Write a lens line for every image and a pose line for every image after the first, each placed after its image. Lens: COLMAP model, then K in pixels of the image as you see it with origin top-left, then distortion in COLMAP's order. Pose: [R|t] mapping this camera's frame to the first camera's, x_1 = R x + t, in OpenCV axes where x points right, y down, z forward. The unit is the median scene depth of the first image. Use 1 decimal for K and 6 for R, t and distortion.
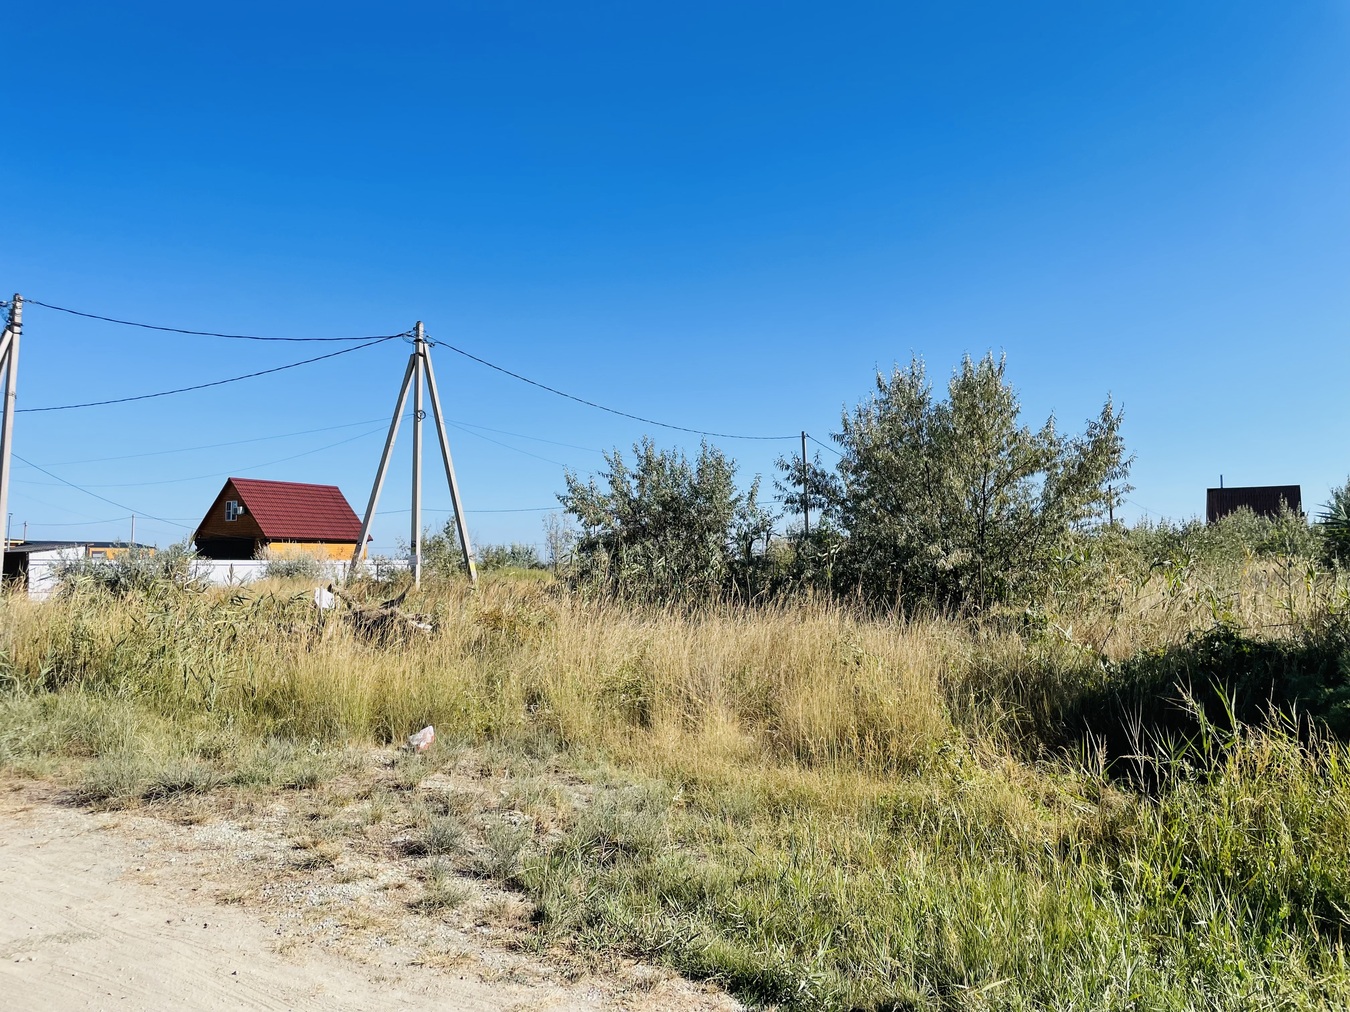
lens RADIAL K [[1040.4, 0, 675.0], [0, 1040.4, 506.0], [0, 0, 1]] dist [0.115665, -0.131731]
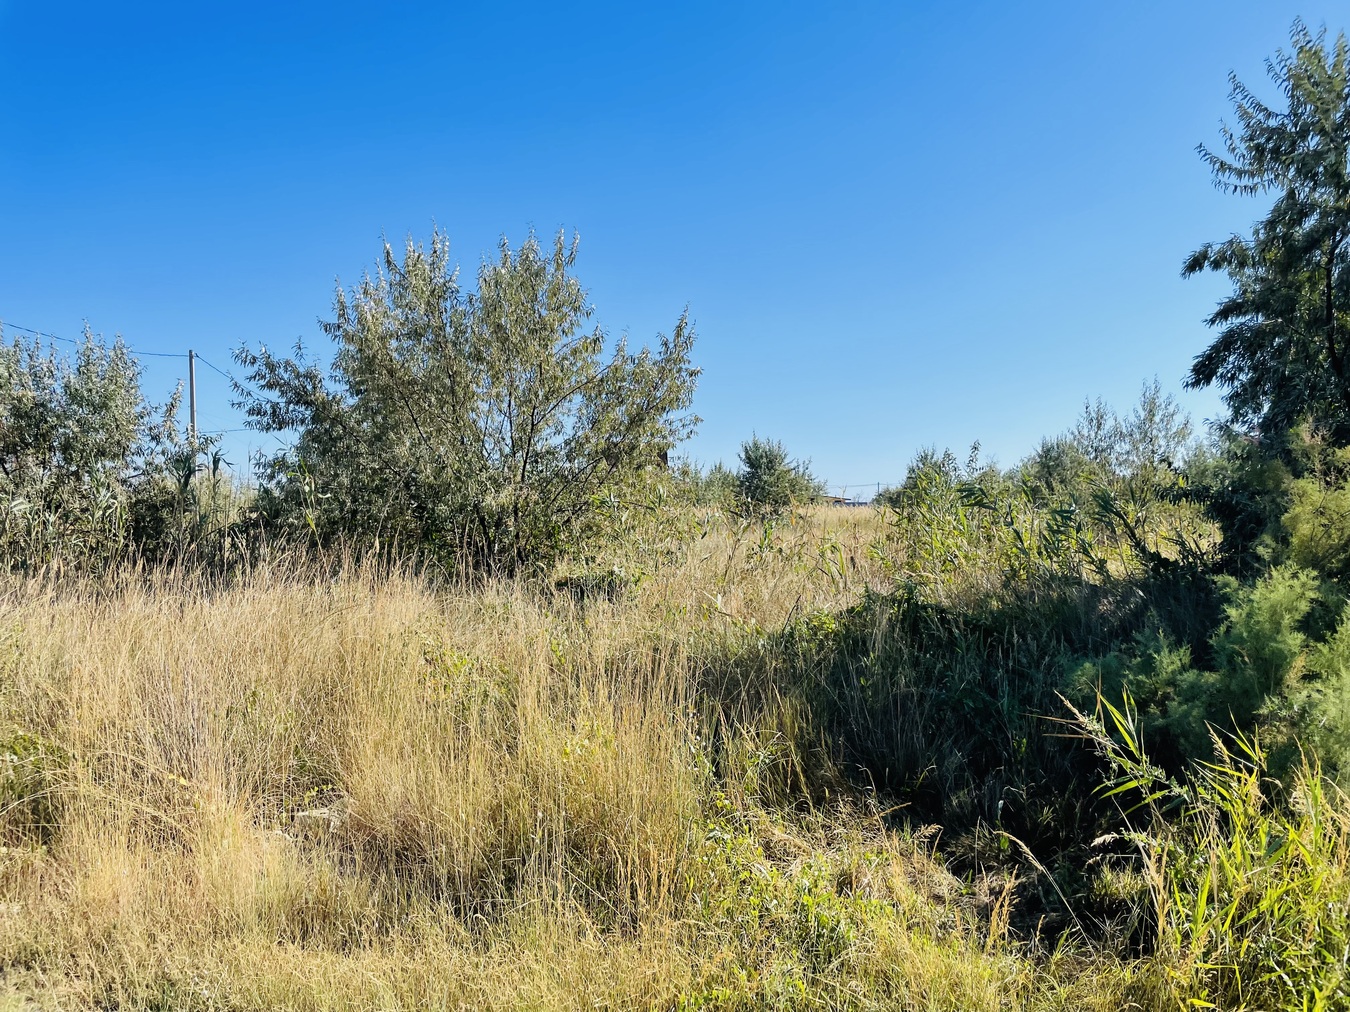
lens RADIAL K [[1040.4, 0, 675.0], [0, 1040.4, 506.0], [0, 0, 1]] dist [0.115665, -0.131731]
pose [[0.837696, 0.011955, 0.546006, -0.033134], [-0.037362, 0.998673, 0.035455, 0.019883], [-0.544857, -0.050100, 0.837031, 0.276436]]
